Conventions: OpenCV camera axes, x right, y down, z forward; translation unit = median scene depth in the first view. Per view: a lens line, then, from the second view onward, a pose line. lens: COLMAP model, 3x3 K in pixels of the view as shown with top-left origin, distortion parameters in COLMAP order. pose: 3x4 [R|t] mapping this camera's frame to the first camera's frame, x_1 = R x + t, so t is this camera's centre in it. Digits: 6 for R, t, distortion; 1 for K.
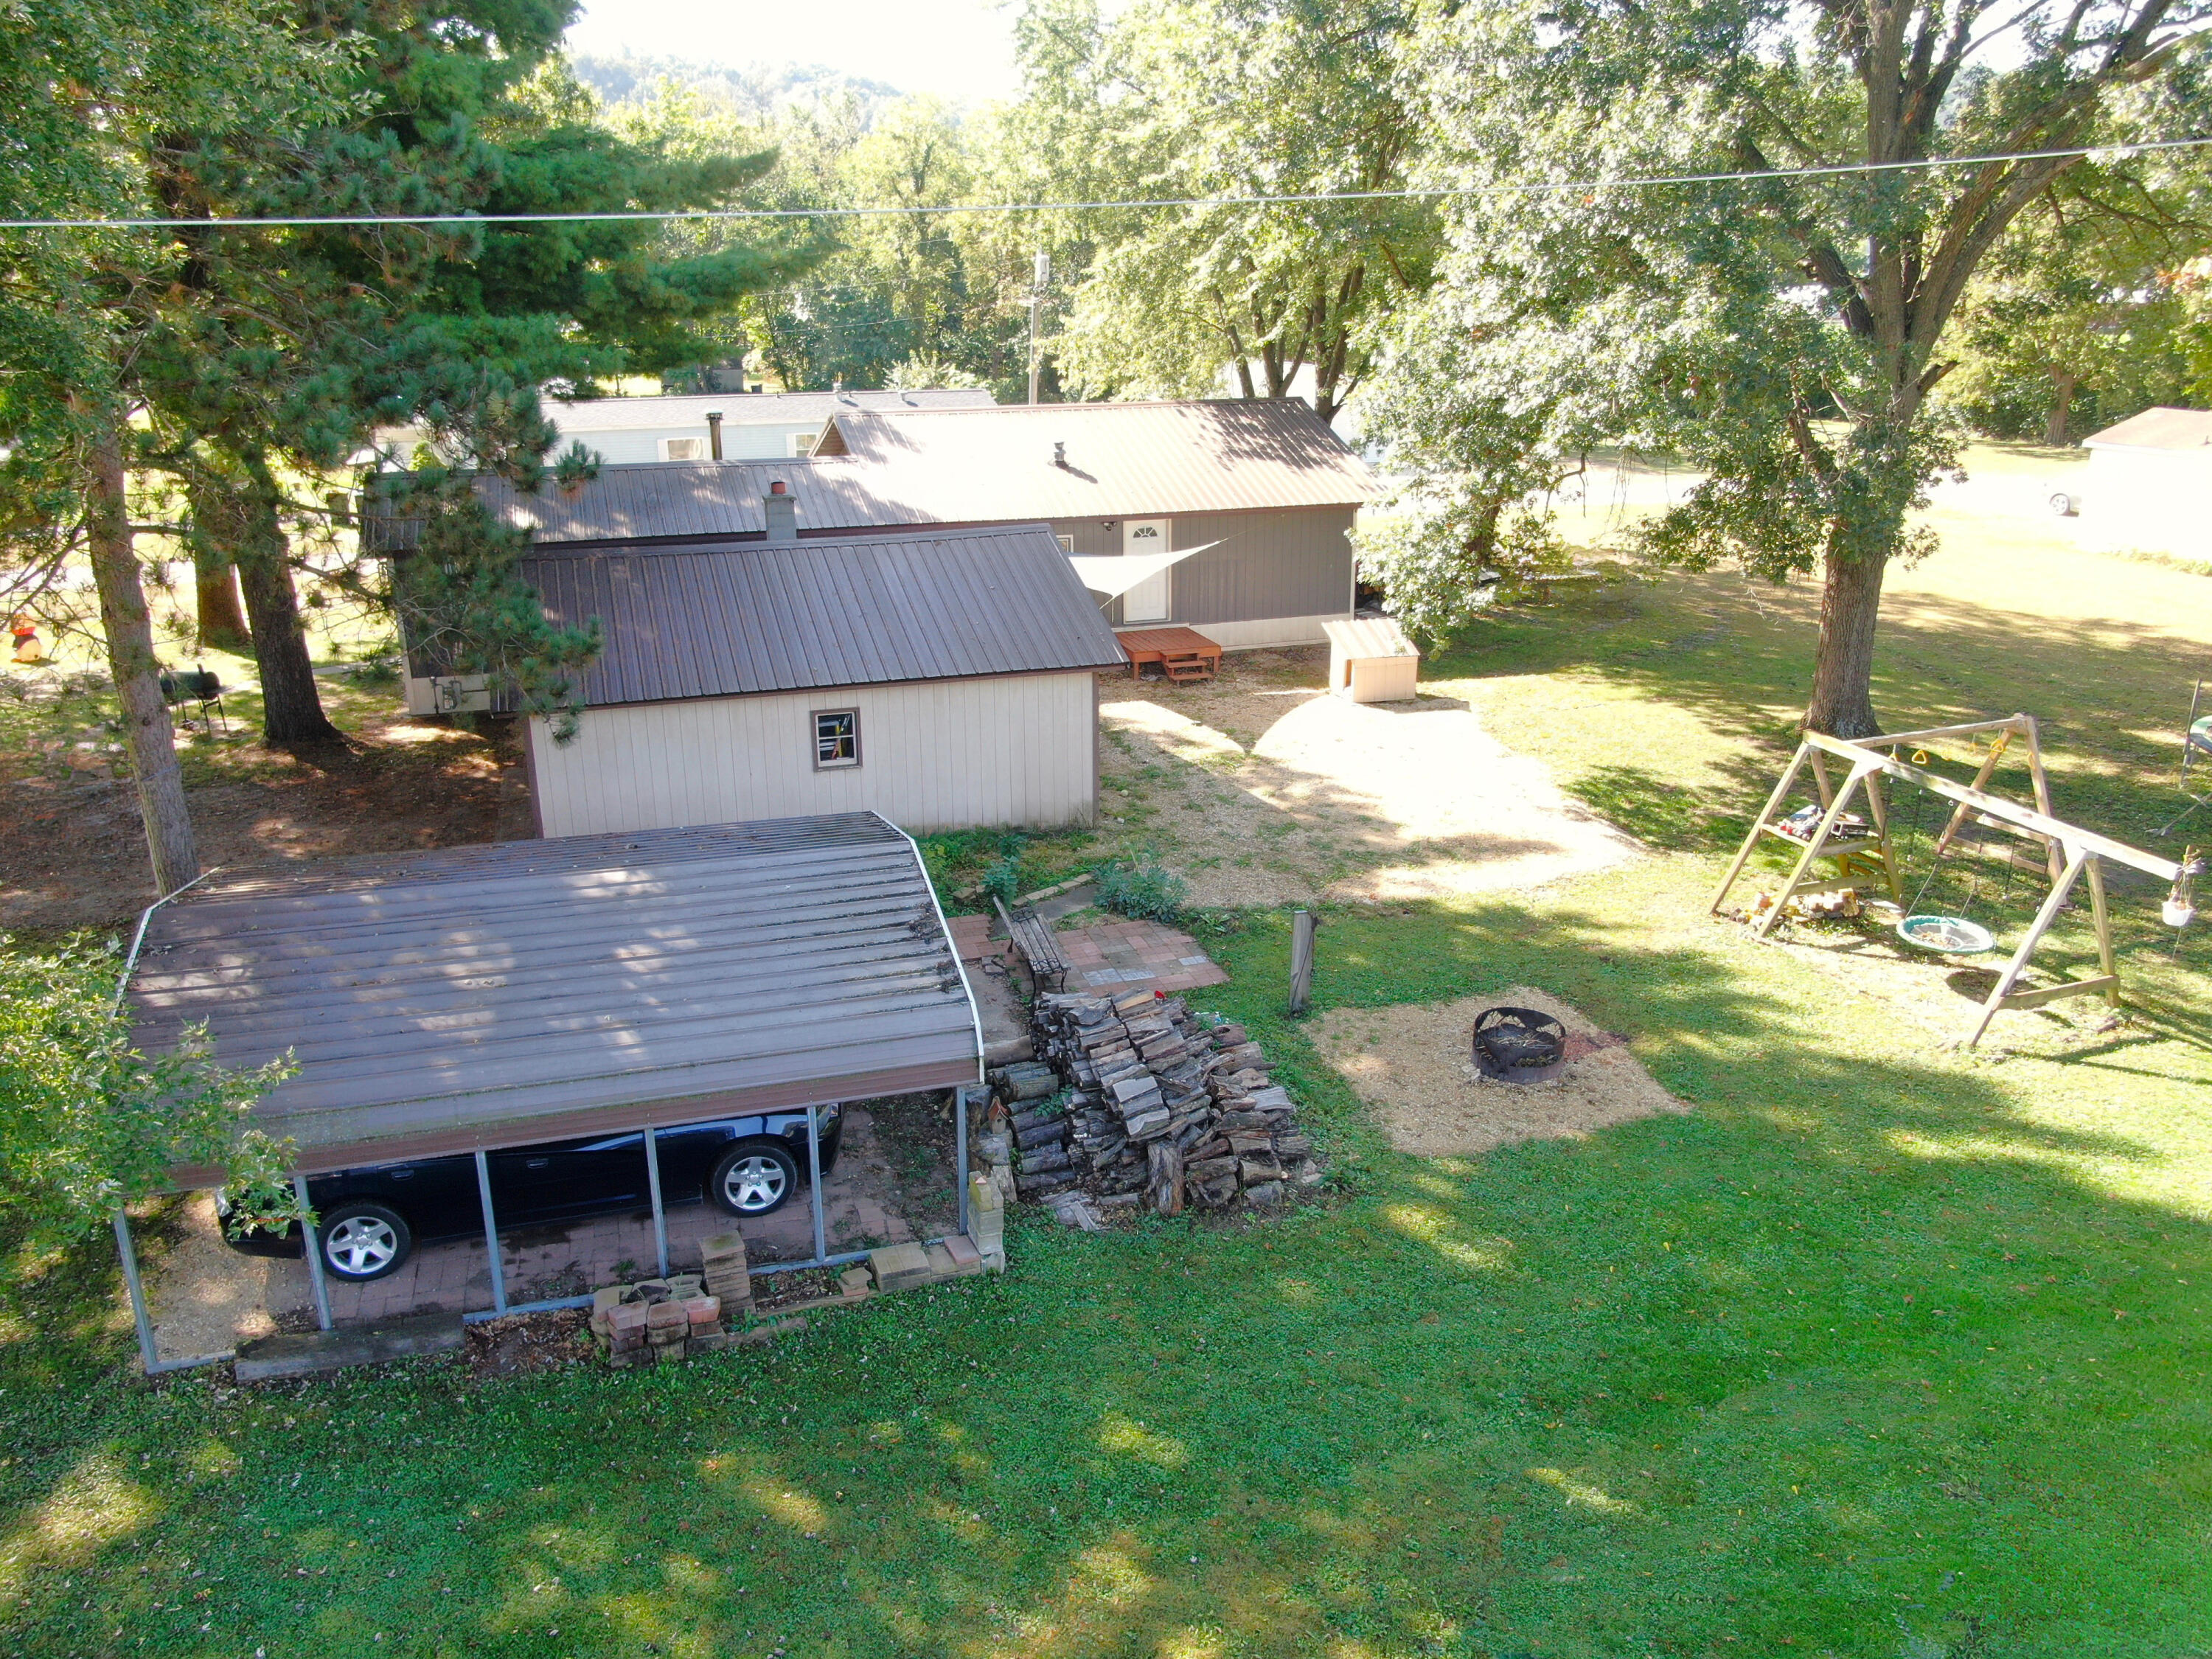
lens RADIAL K [[1597.2, 0, 1104.0], [0, 1597.2, 824.3], [0, 0, 1]] dist [-0.016664, 0.005027]
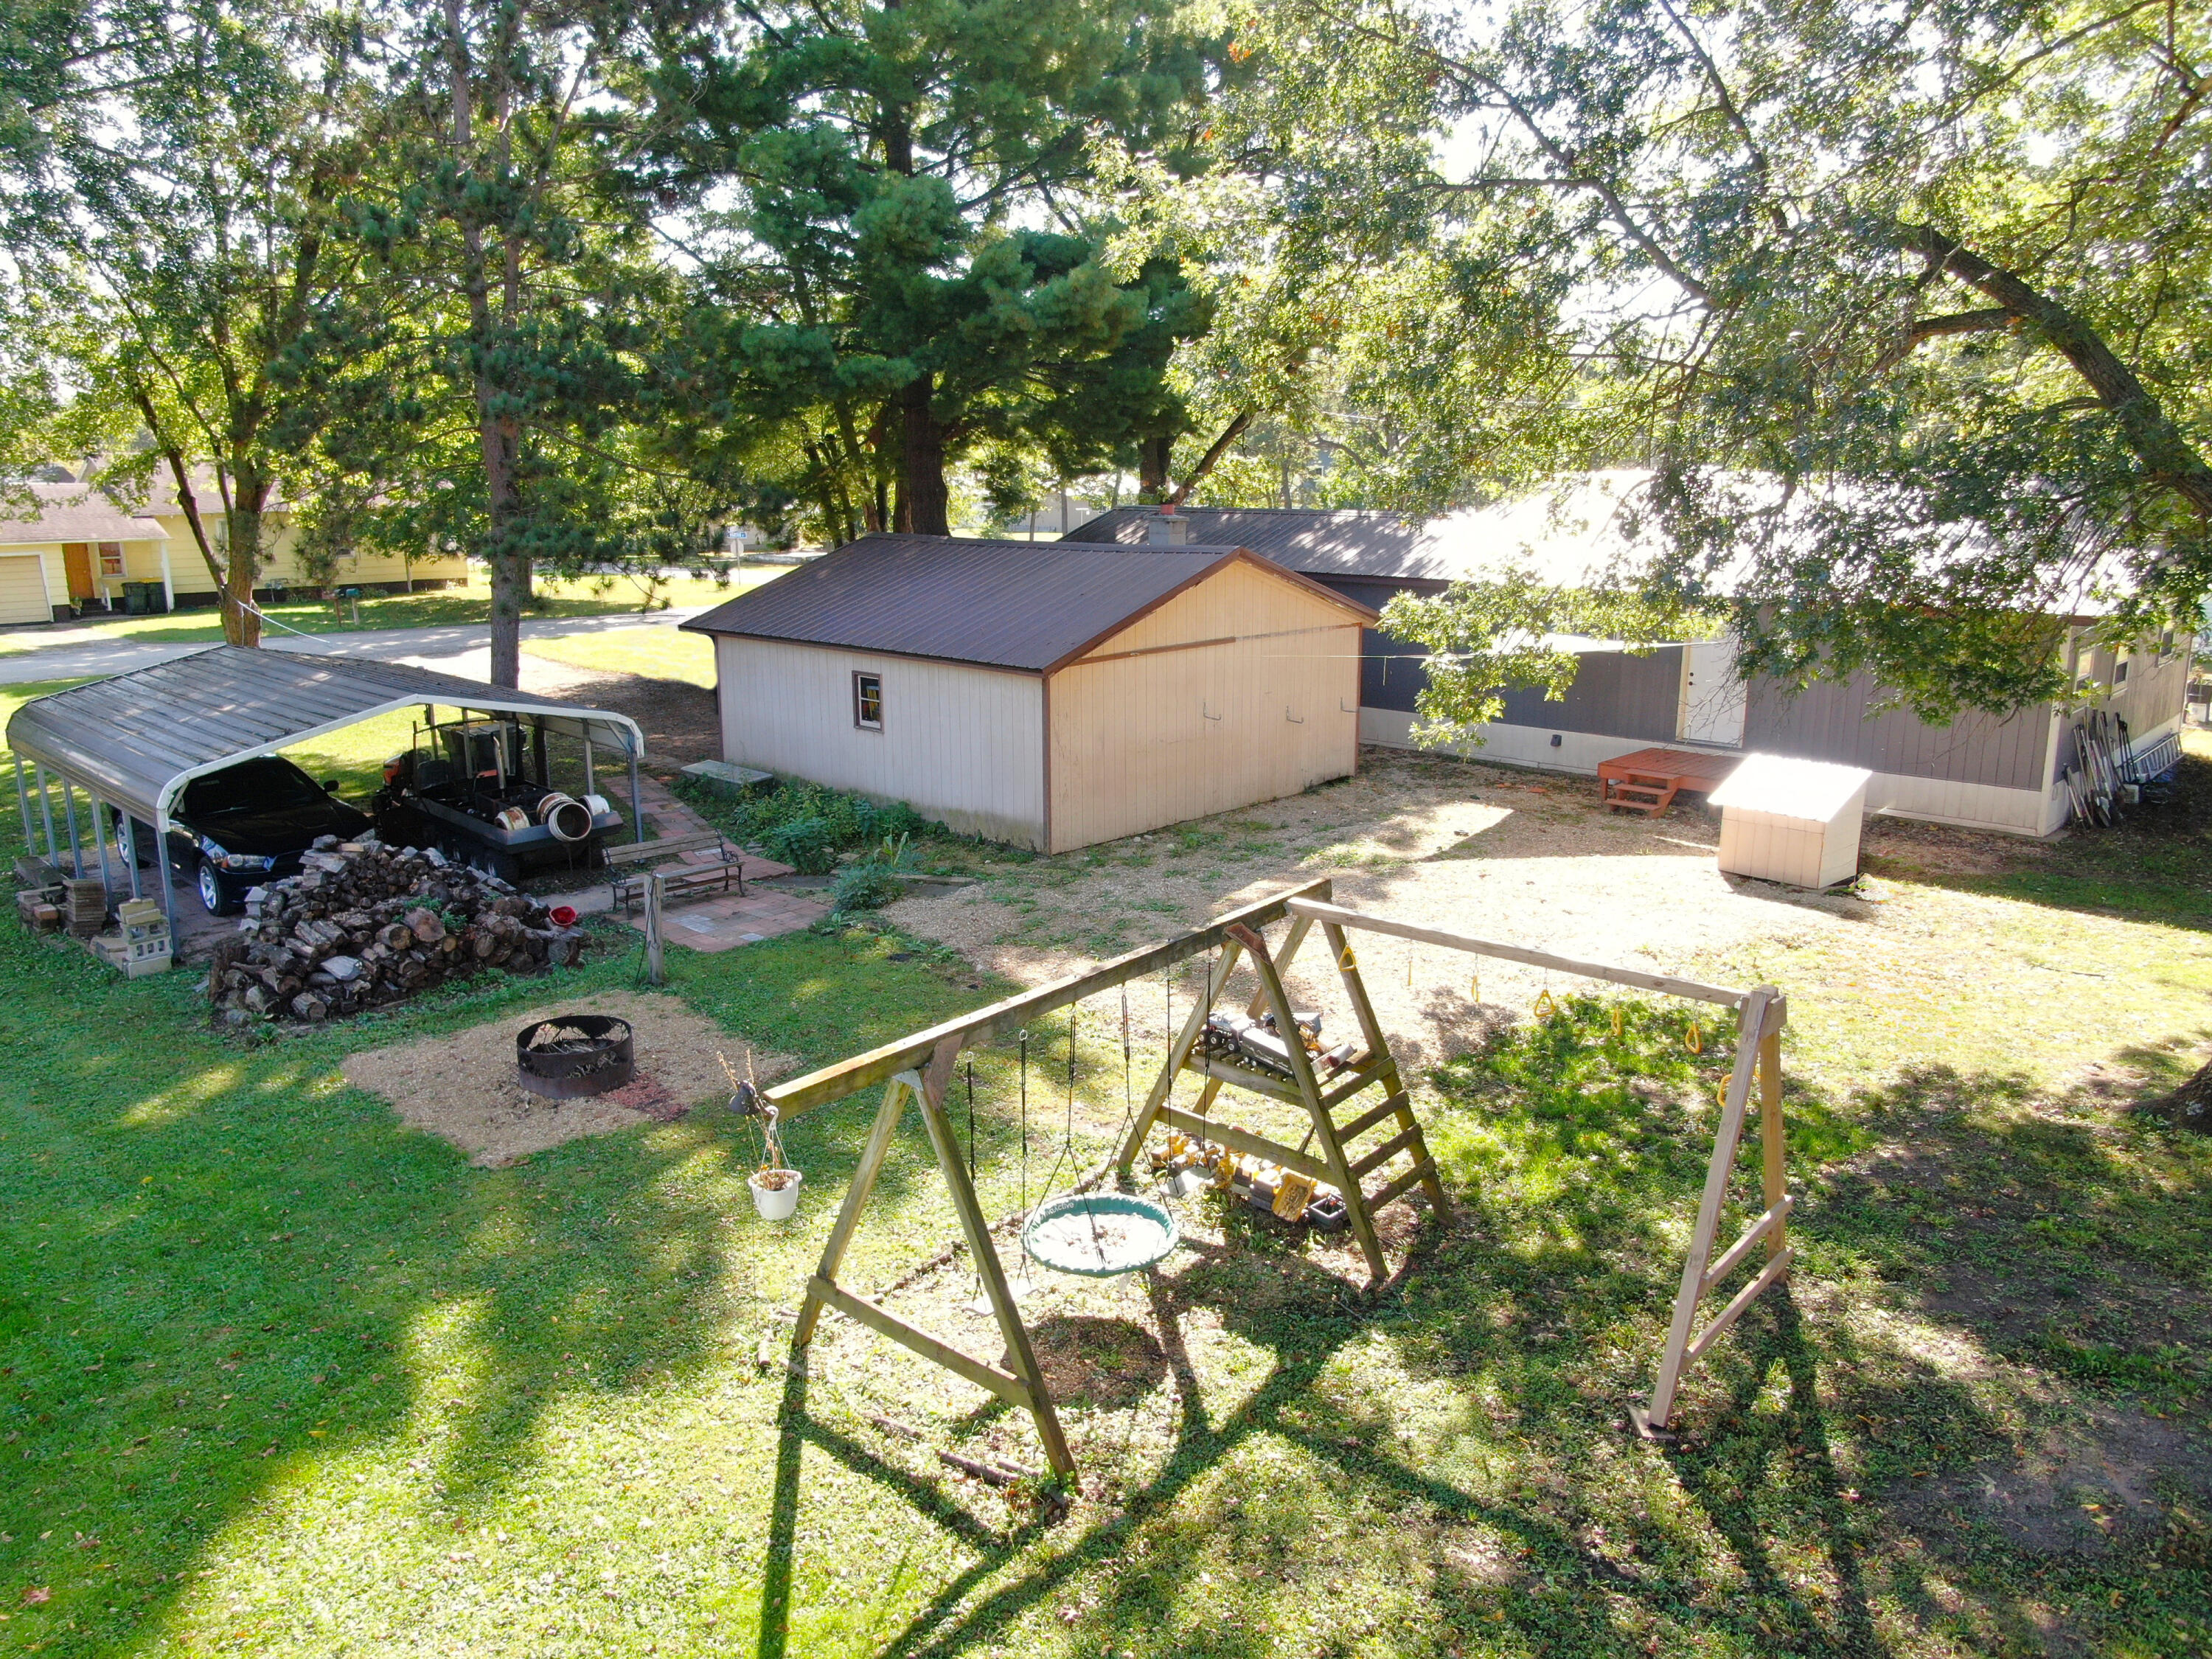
lens RADIAL K [[1597.2, 0, 1103.7], [0, 1597.2, 833.5], [0, 0, 1]] dist [-0.016664, 0.005027]
pose [[0.468225, 0.197906, -0.861161, 0.860665], [-0.286610, 0.955917, 0.063848, -0.083650], [0.835835, 0.216922, 0.504306, 0.622530]]
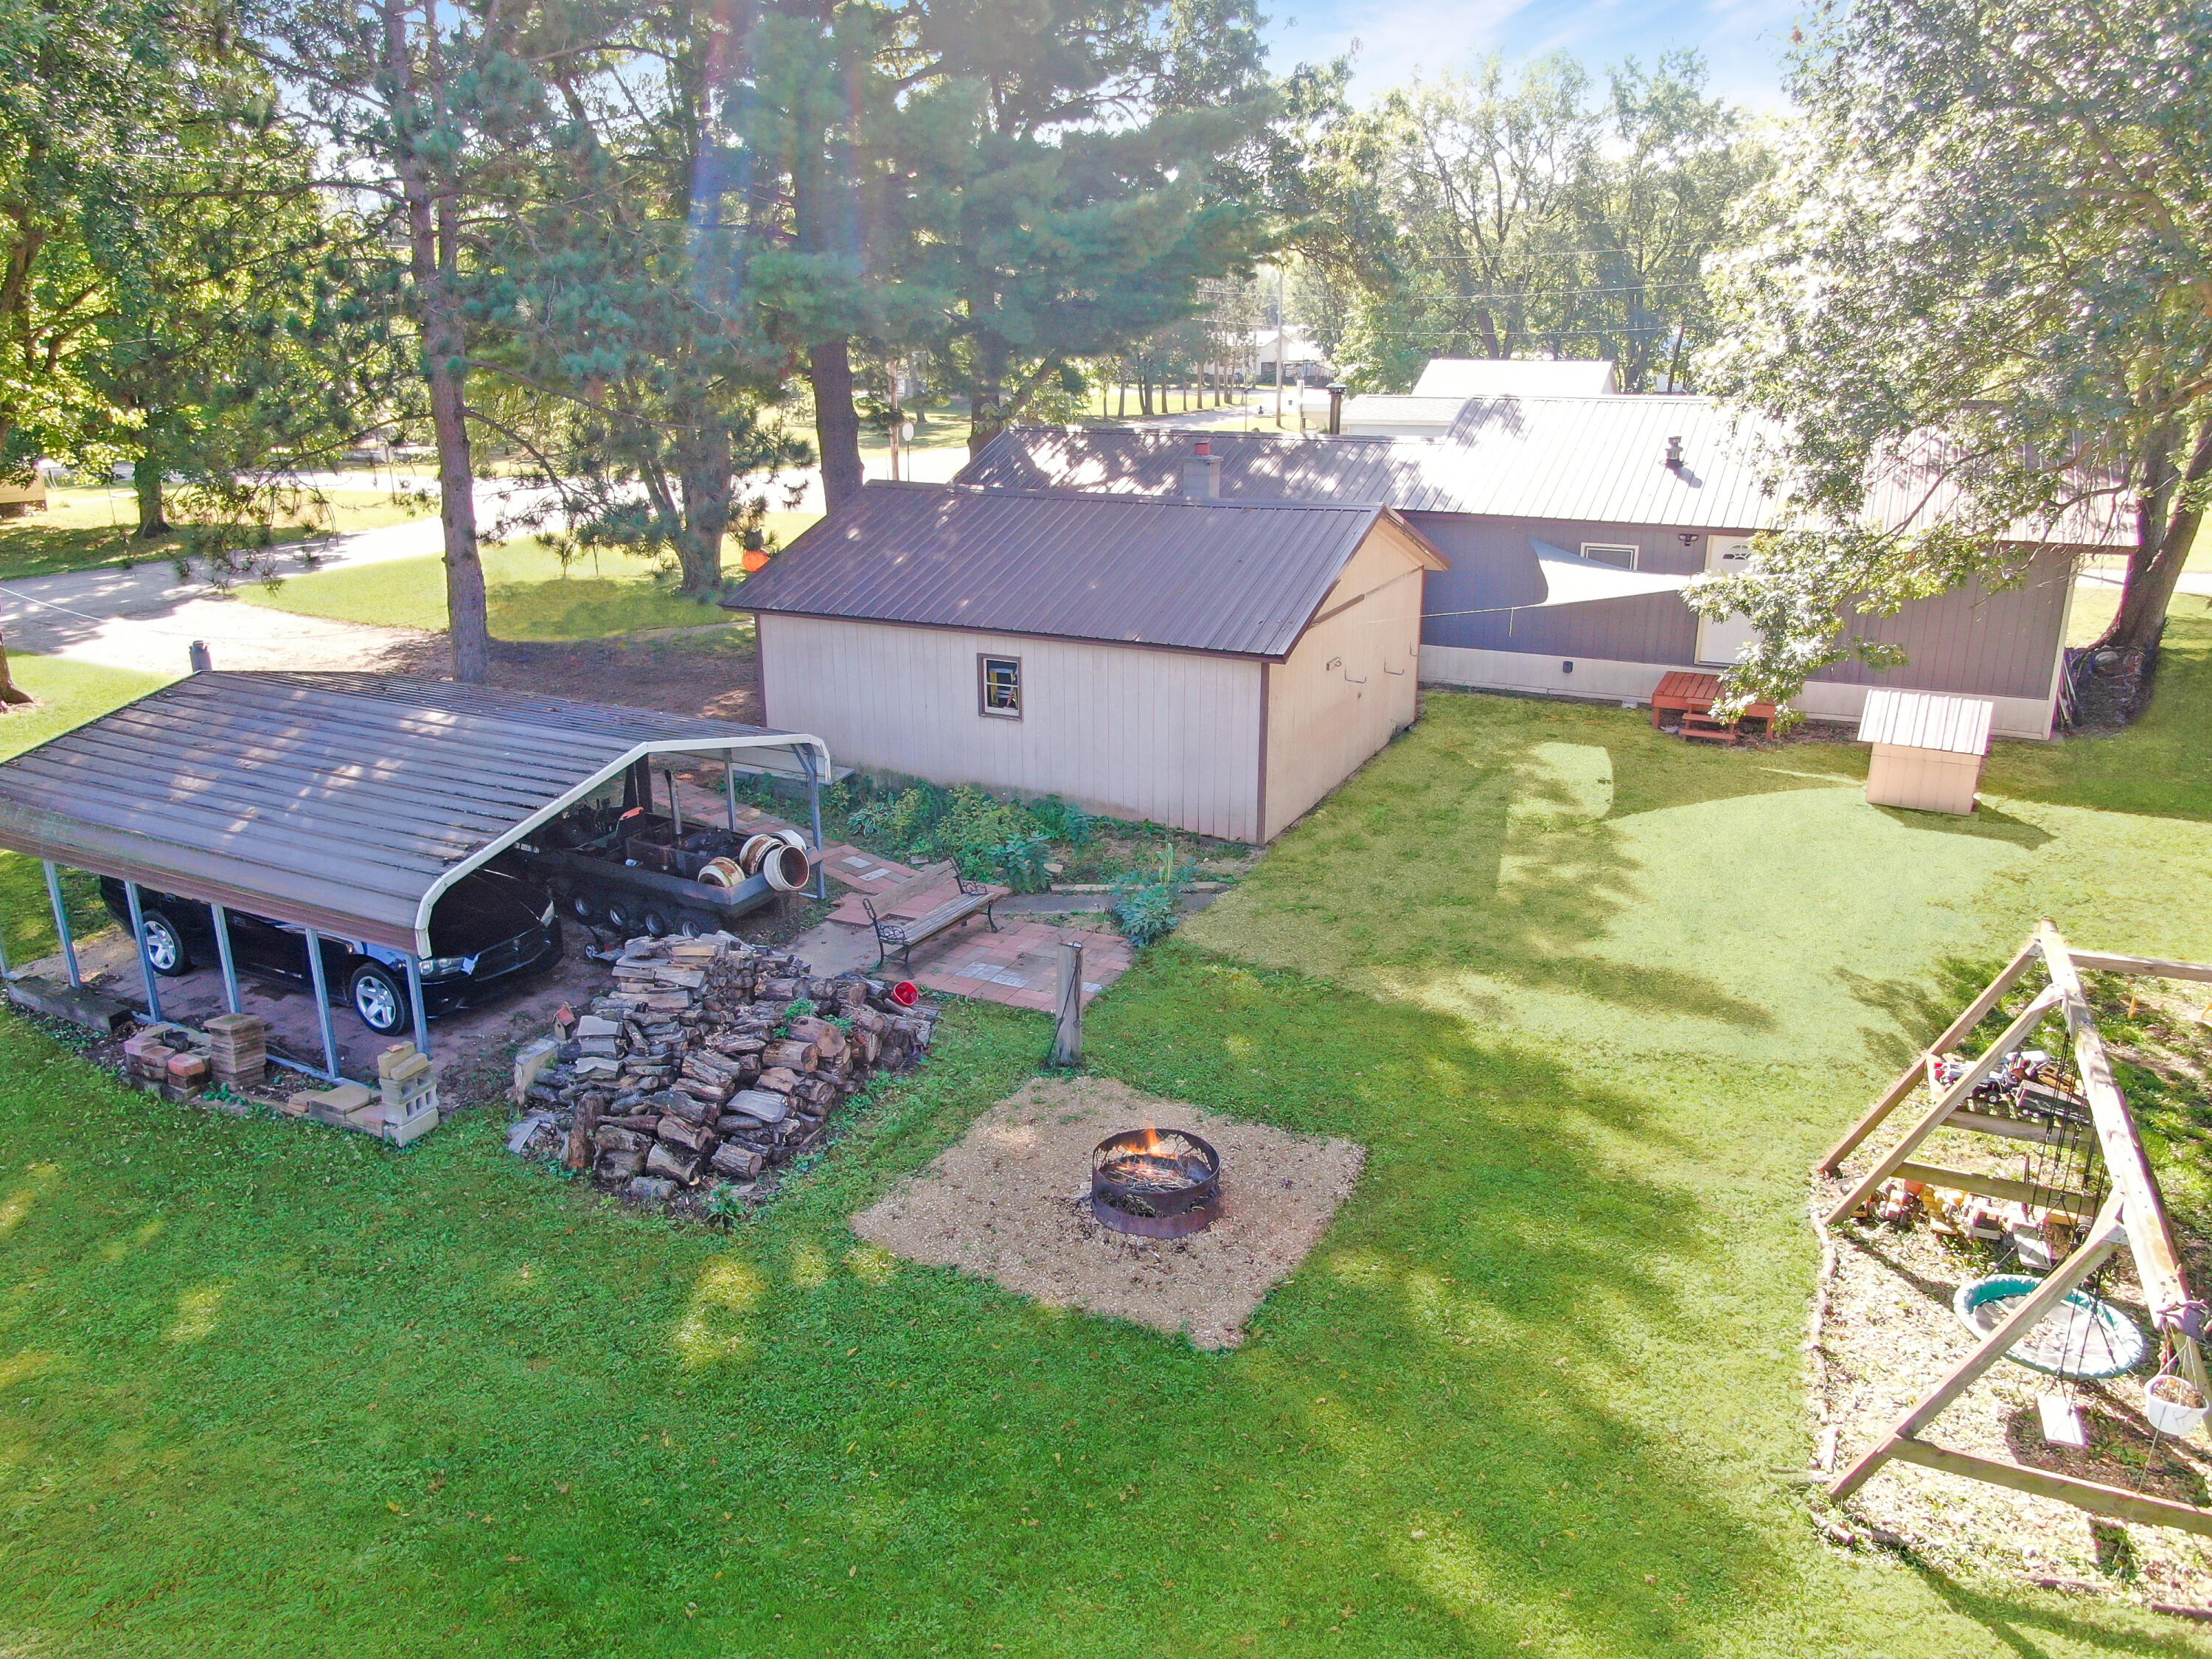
lens RADIAL K [[1597.2, 0, 1101.3], [0, 1597.2, 828.8], [0, 0, 1]] dist [-0.016664, 0.005027]
pose [[0.712912, 0.211839, -0.668491, 0.553310], [-0.224556, 0.972047, 0.068556, -0.050774], [0.664327, 0.101239, 0.740554, 0.336286]]
